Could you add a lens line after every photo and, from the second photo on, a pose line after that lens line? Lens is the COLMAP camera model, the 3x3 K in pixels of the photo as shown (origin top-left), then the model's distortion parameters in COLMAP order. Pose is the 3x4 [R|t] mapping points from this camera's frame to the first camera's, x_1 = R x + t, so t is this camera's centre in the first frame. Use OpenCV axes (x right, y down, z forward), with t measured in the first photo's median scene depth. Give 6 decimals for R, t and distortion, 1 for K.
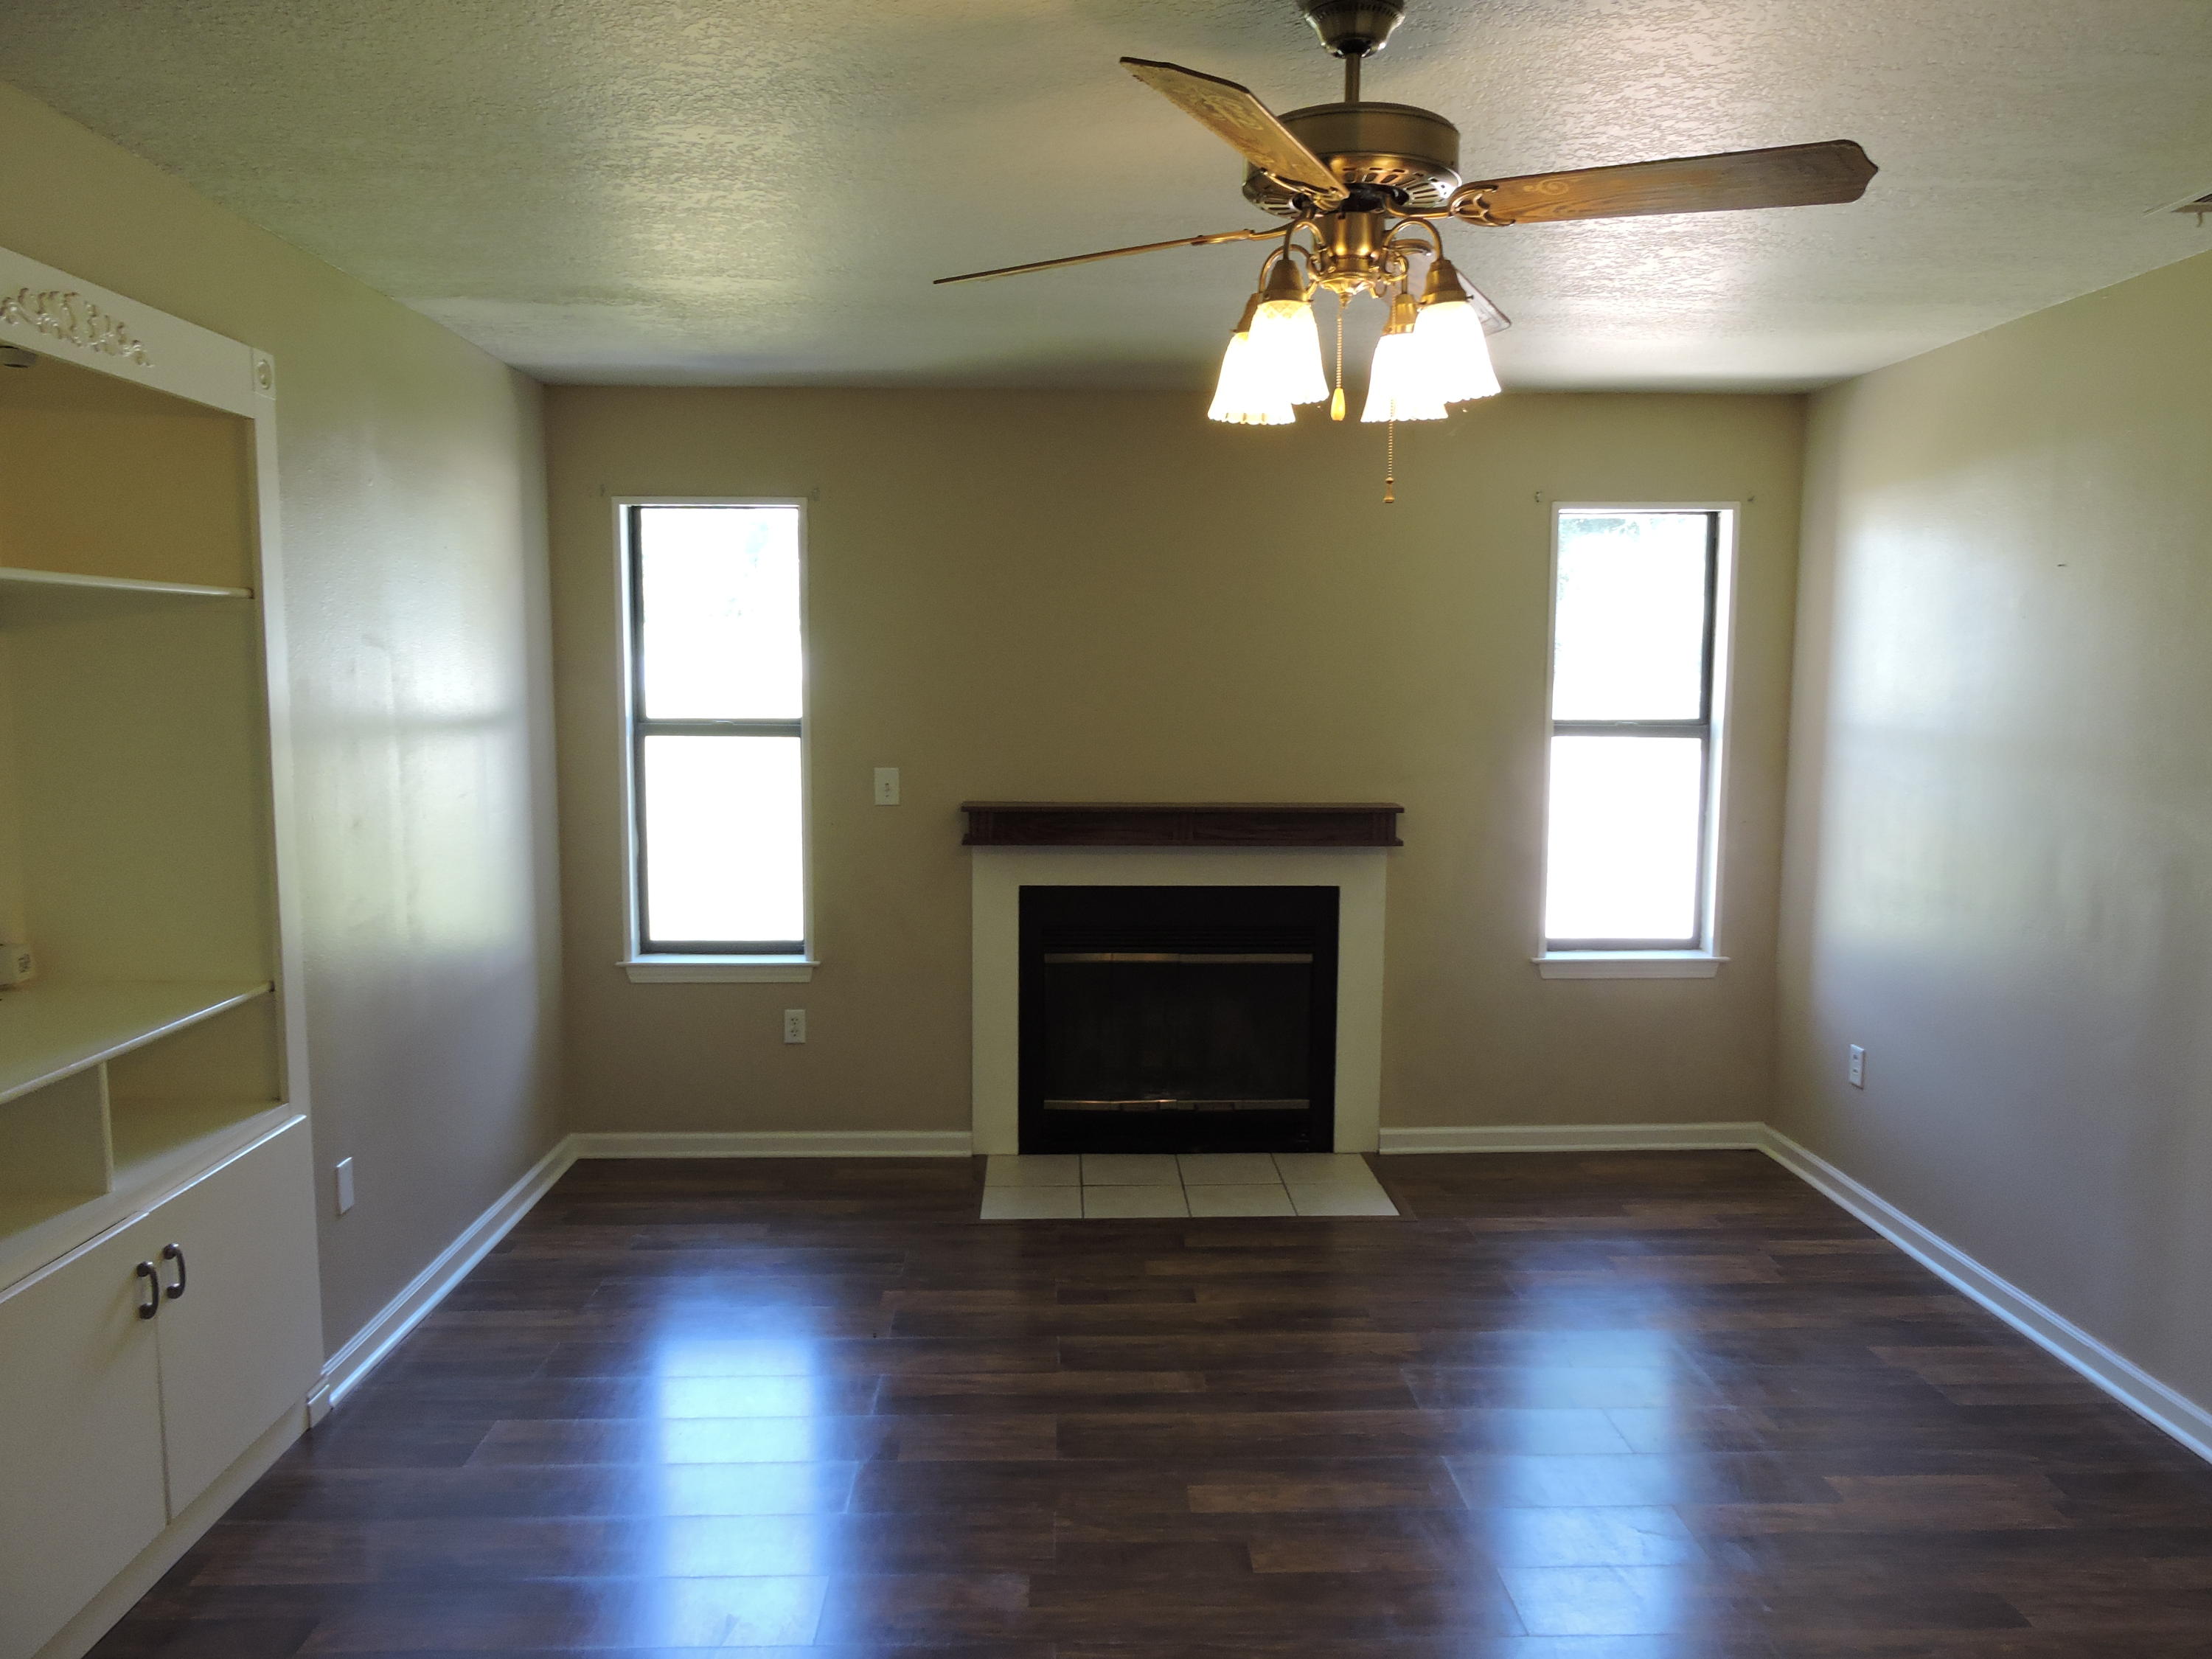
lens RADIAL K [[1577.3, 0, 1101.9], [0, 1577.3, 822.7], [0, 0, 1]] dist [-0.002121, 0.001866]
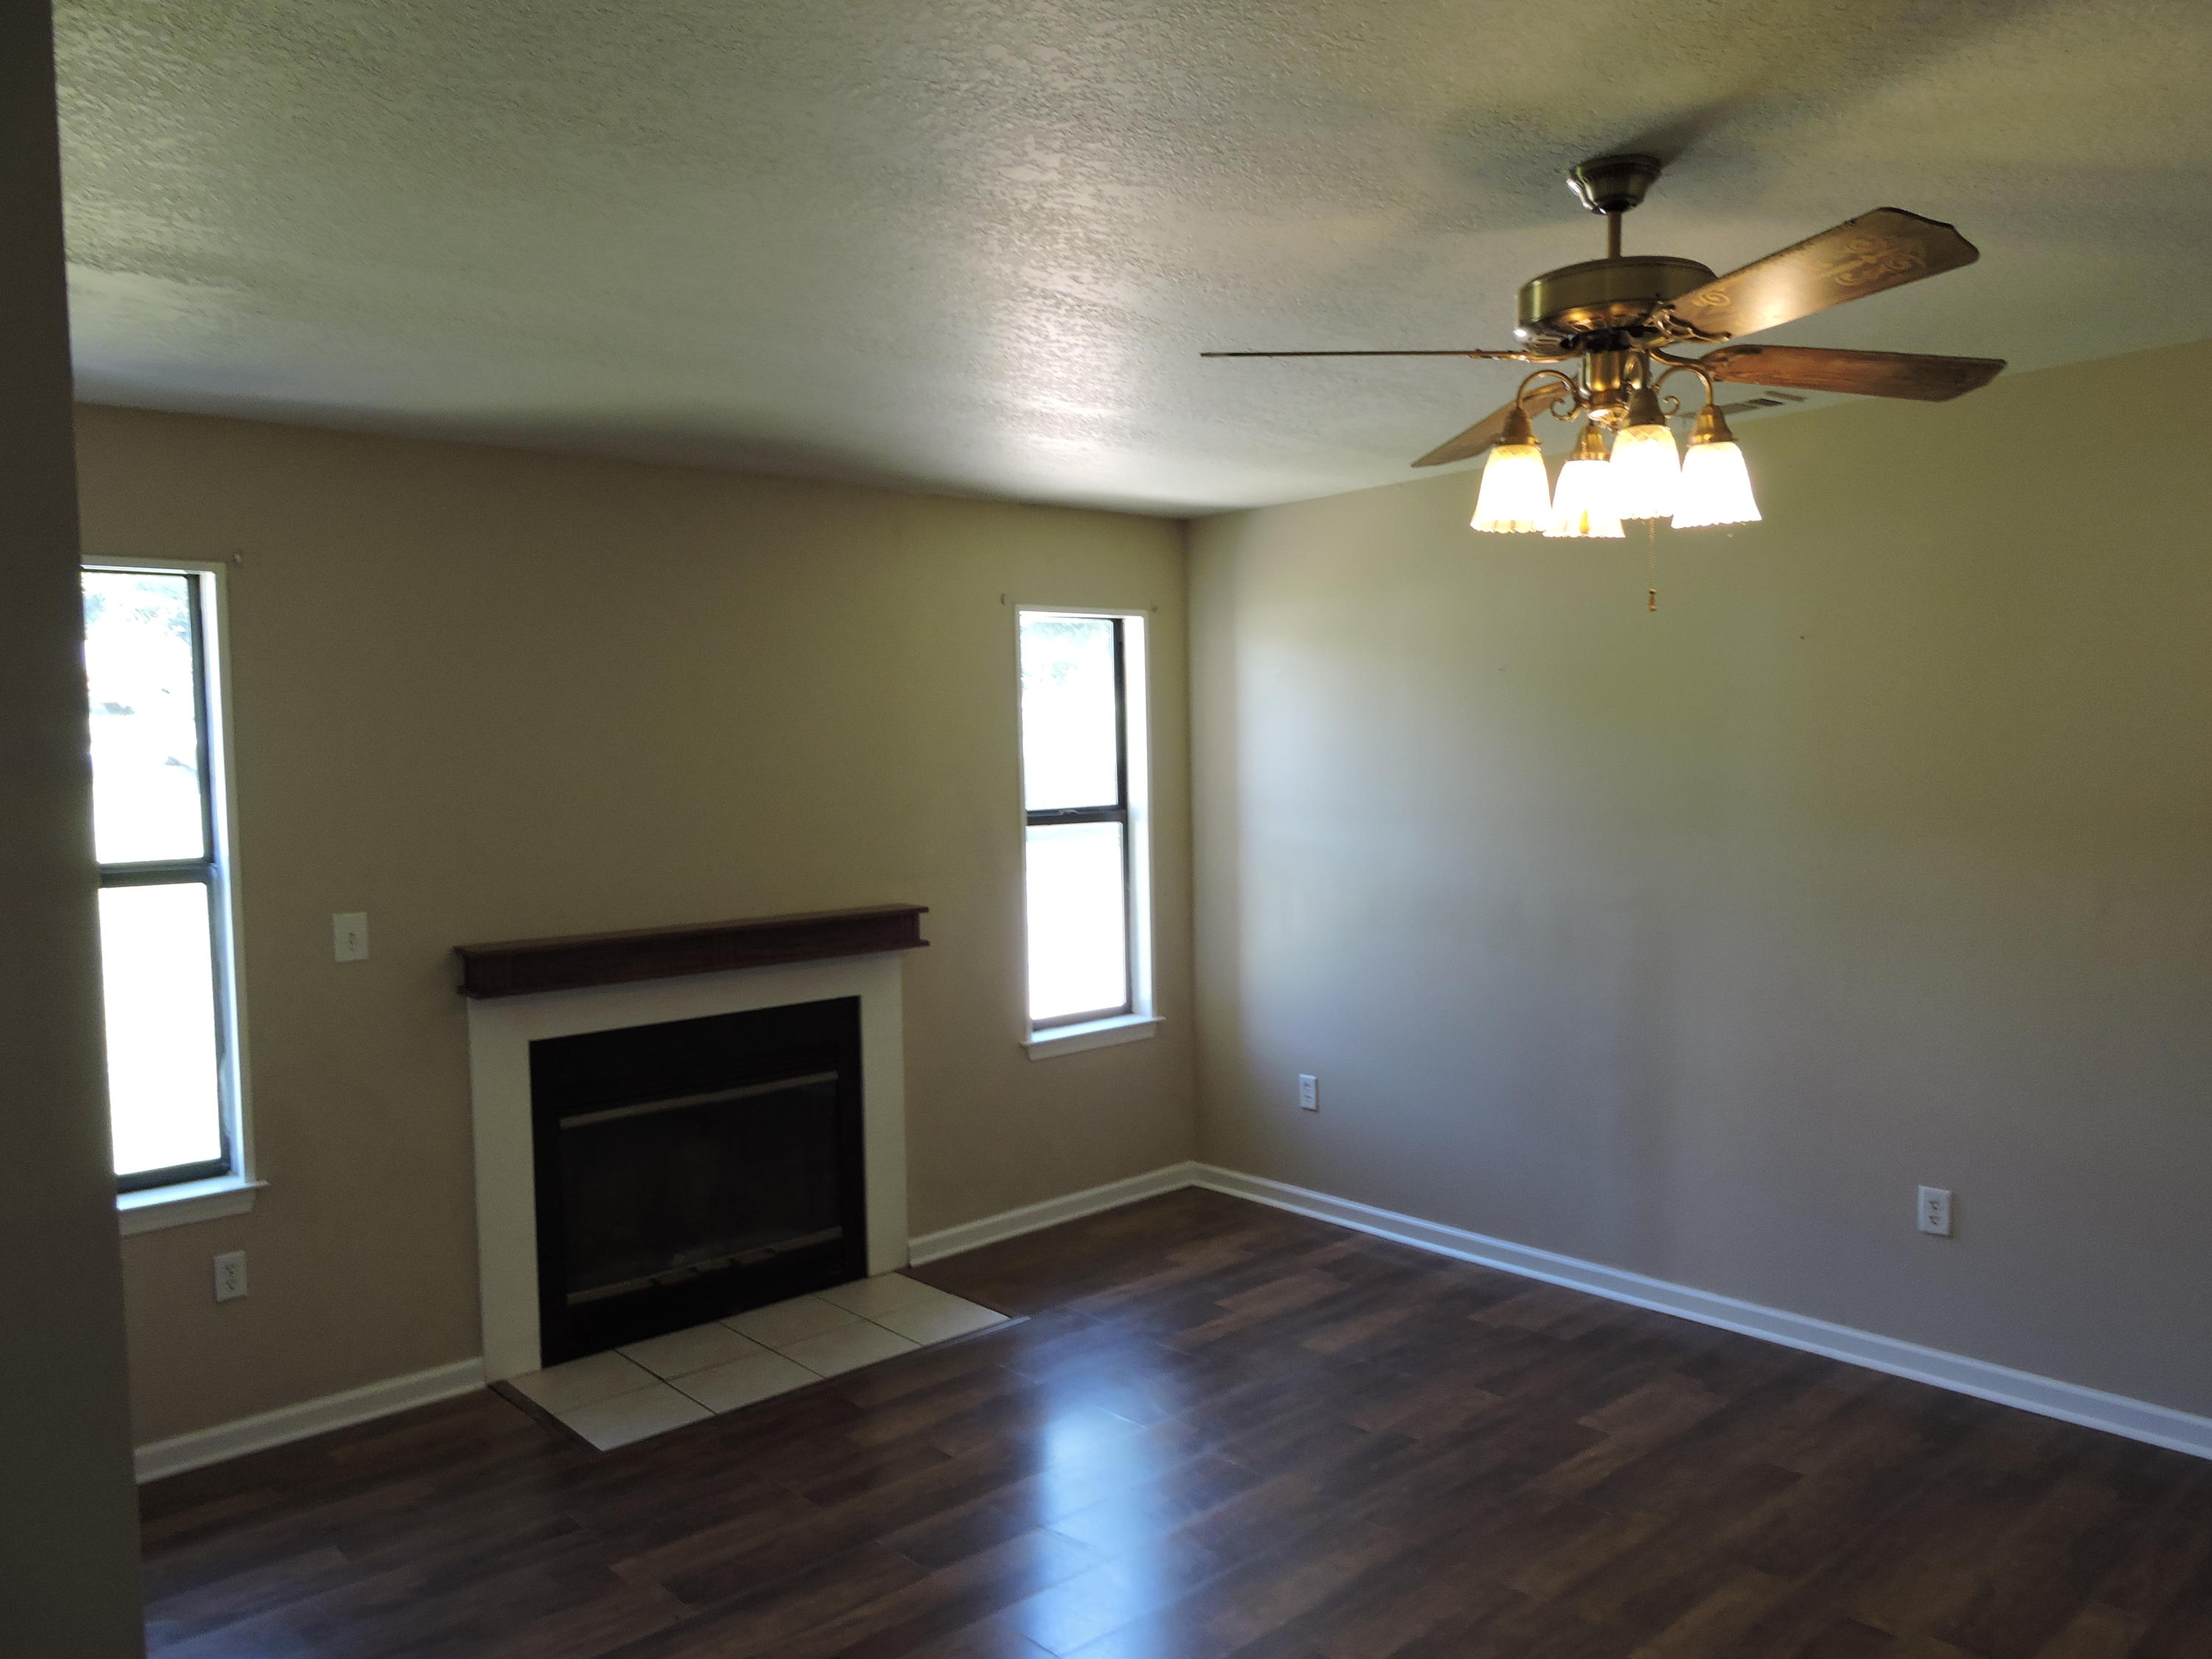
lens RADIAL K [[1577.3, 0, 1106.8], [0, 1577.3, 825.3], [0, 0, 1]] dist [-0.002121, 0.001866]
pose [[0.769493, -0.052718, 0.636476, -0.339843], [0.090303, 0.995556, -0.026716, -0.023399], [-0.632239, 0.078034, 0.770834, 0.161393]]
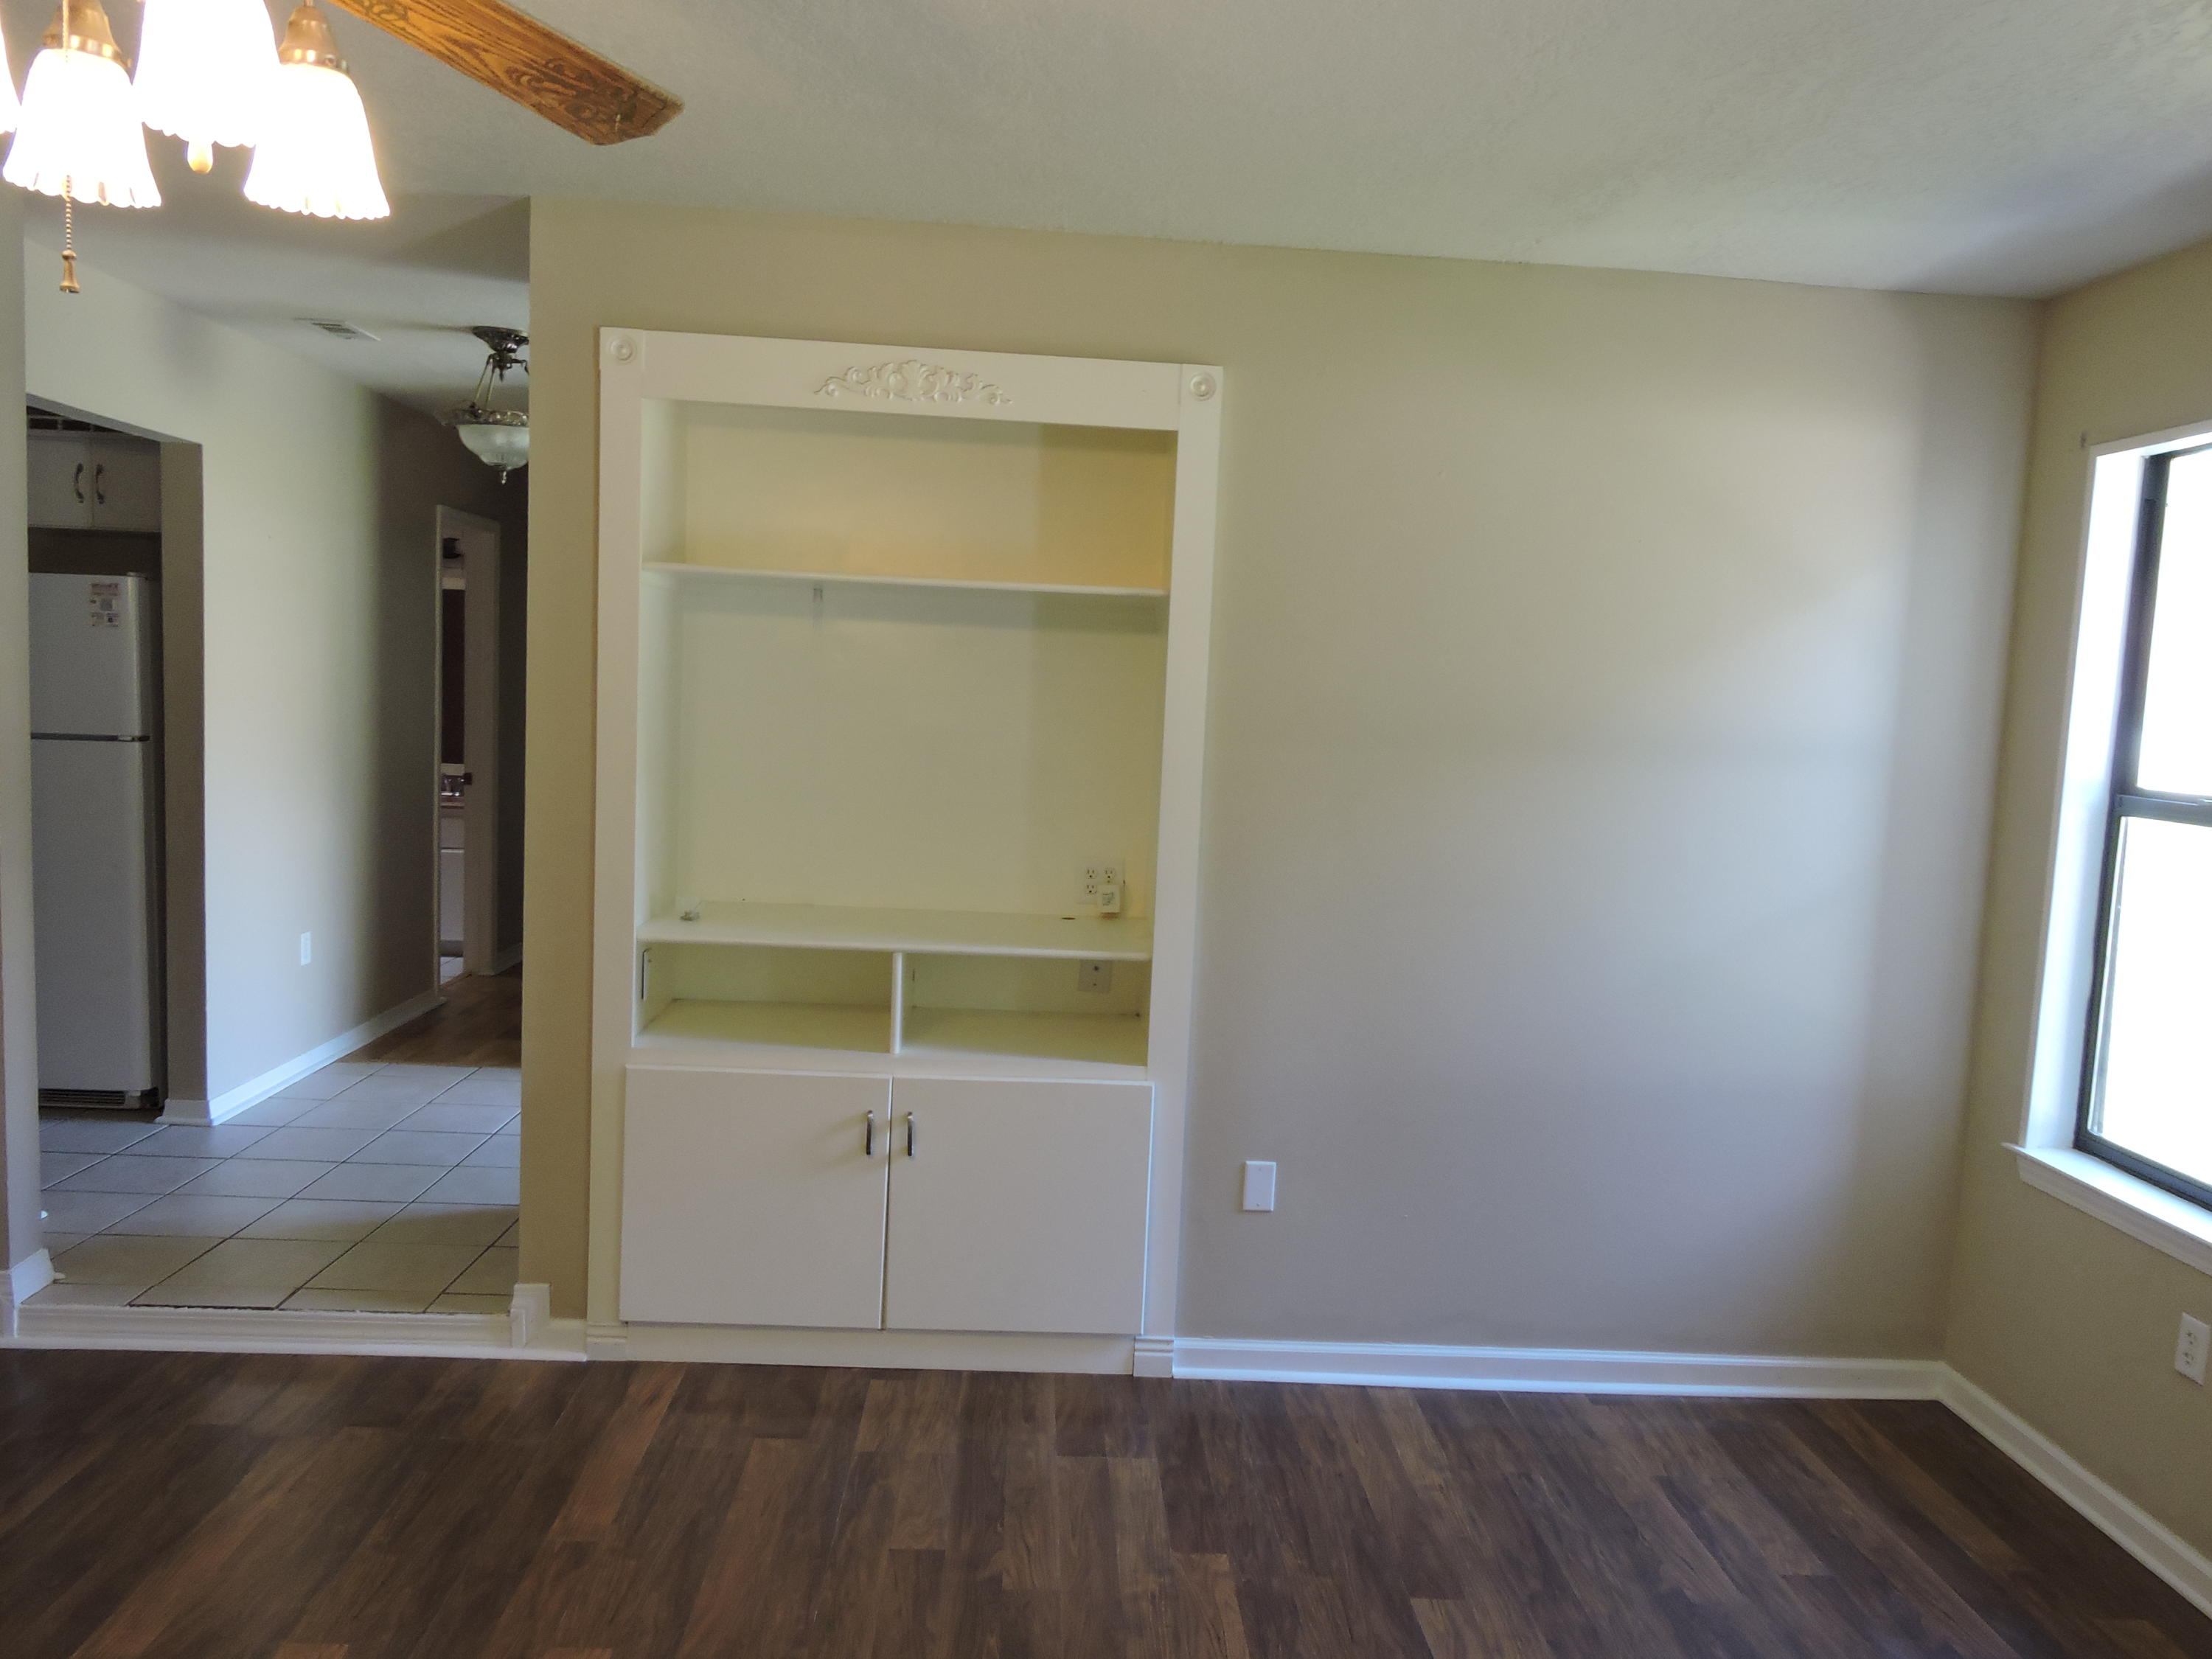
lens RADIAL K [[1577.3, 0, 1100.8], [0, 1577.3, 841.2], [0, 0, 1]] dist [-0.002121, 0.001866]
pose [[0.019166, 0.093597, -0.995426, 0.340640], [-0.142931, 0.985639, 0.089925, -0.043238], [0.989547, 0.140554, 0.032269, 0.578436]]
